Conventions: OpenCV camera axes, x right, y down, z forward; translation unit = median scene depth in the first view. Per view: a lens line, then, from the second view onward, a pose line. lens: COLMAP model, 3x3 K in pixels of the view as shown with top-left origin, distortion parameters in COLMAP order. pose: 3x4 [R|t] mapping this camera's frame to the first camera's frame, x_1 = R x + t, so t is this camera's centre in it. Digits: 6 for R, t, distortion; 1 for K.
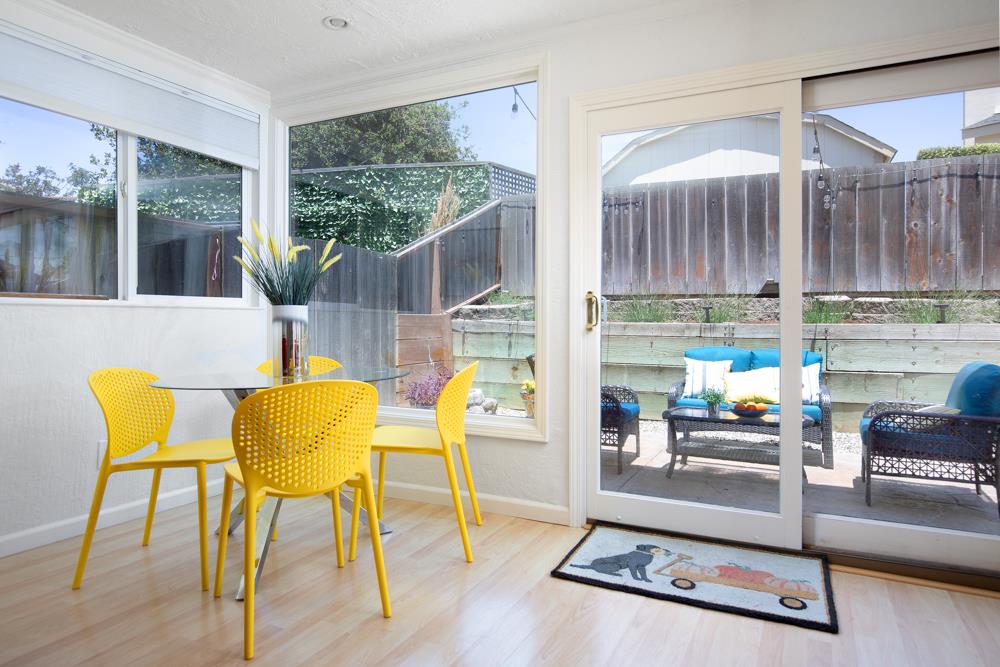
lens RADIAL K [[613.8, 0, 503.3], [0, 613.8, 311.4], [0, 0, 1]] dist [-0.003120, 0.001980]
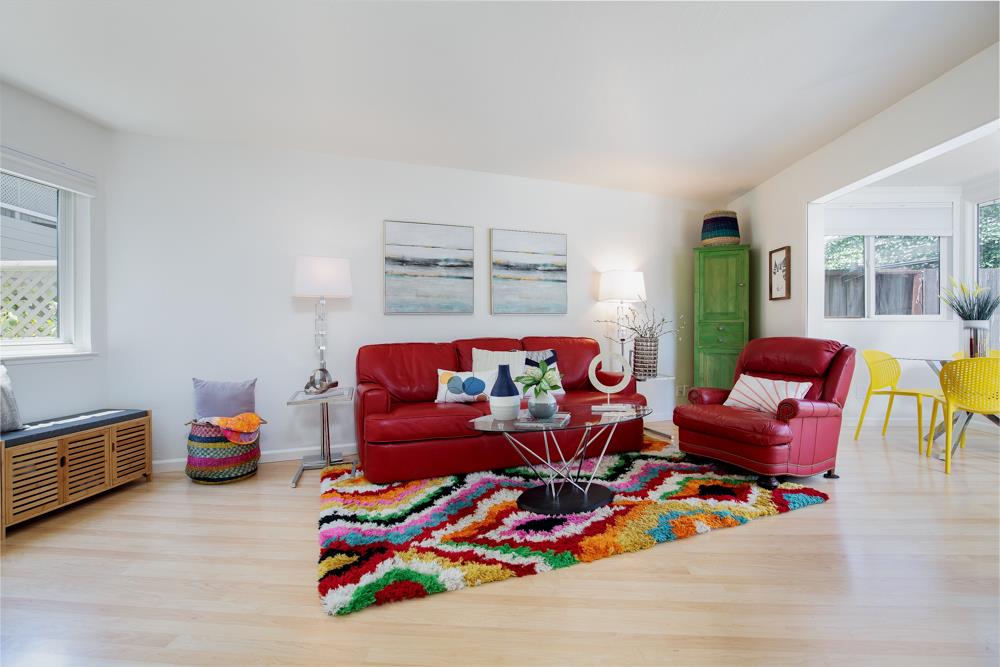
lens RADIAL K [[451.1, 0, 498.2], [0, 451.1, 330.5], [0, 0, 1]] dist [-0.022057, 0.003024]
pose [[0.386701, 0.008898, -0.922162, 0.125955], [0.014119, 0.999779, 0.015568, -0.008213], [0.922097, -0.019040, 0.386490, -0.327858]]
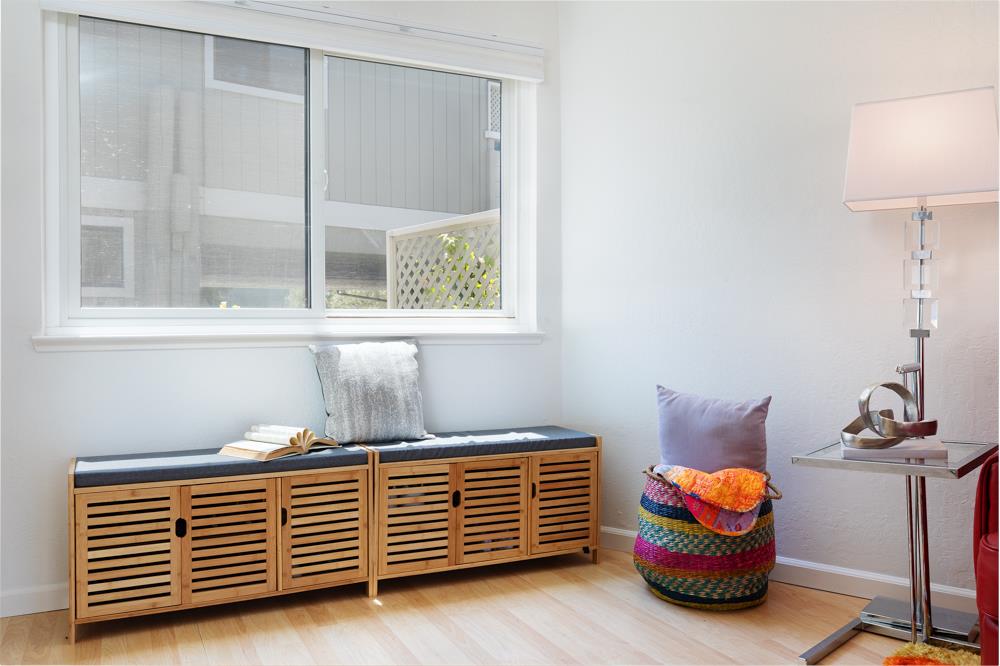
lens RADIAL K [[803.0, 0, 510.9], [0, 803.0, 332.6], [0, 0, 1]] dist [0.008171, 0.012214]
pose [[-0.599342, 0.018407, -0.800281, -0.029764], [0.017065, 0.999802, 0.010216, 0.009685], [0.800311, -0.007534, -0.599538, -0.245078]]
